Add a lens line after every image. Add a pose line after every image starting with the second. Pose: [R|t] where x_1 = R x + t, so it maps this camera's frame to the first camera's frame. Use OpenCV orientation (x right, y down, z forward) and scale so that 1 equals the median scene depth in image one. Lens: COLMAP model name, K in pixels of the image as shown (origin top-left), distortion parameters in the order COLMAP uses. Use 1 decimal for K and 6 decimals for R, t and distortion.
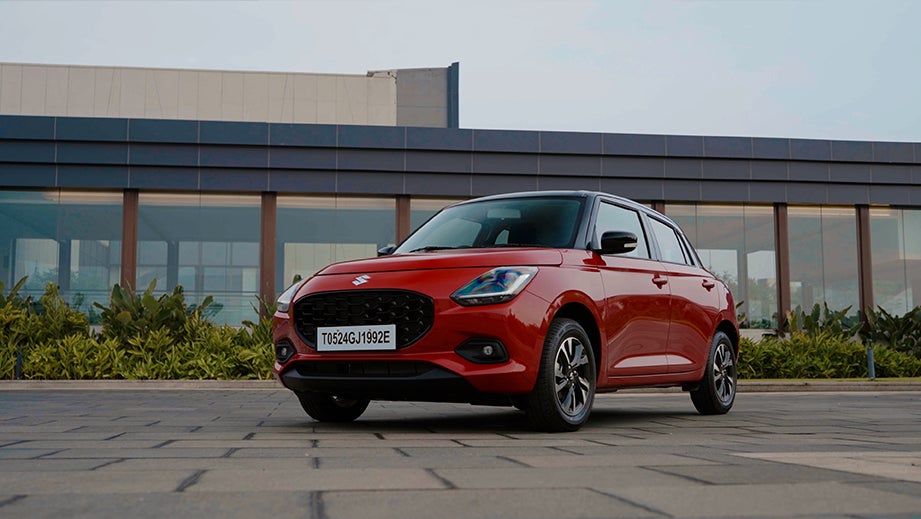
lens RADIAL K [[1010.5, 0, 459.2], [0, 1010.5, 289.4], [0, 0, 1]] dist [-0.041325, 0.000000]
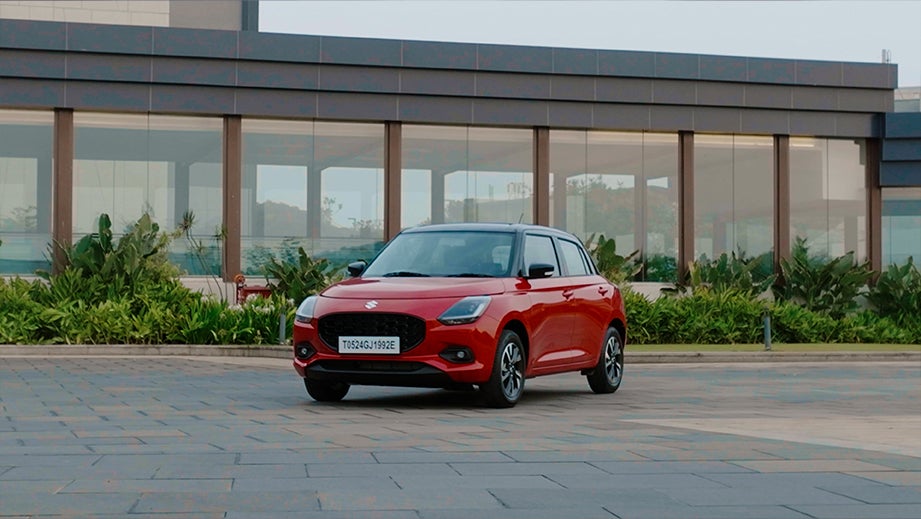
lens RADIAL K [[1932.2, 0, 460.5], [0, 1932.2, 260.0], [0, 0, 1]] dist [-0.062375, 0.000000]
pose [[0.984614, 0.007452, 0.174587, -0.158381], [-0.019160, 0.997670, 0.065472, -0.089372], [-0.173692, -0.067810, 0.982463, -0.605480]]
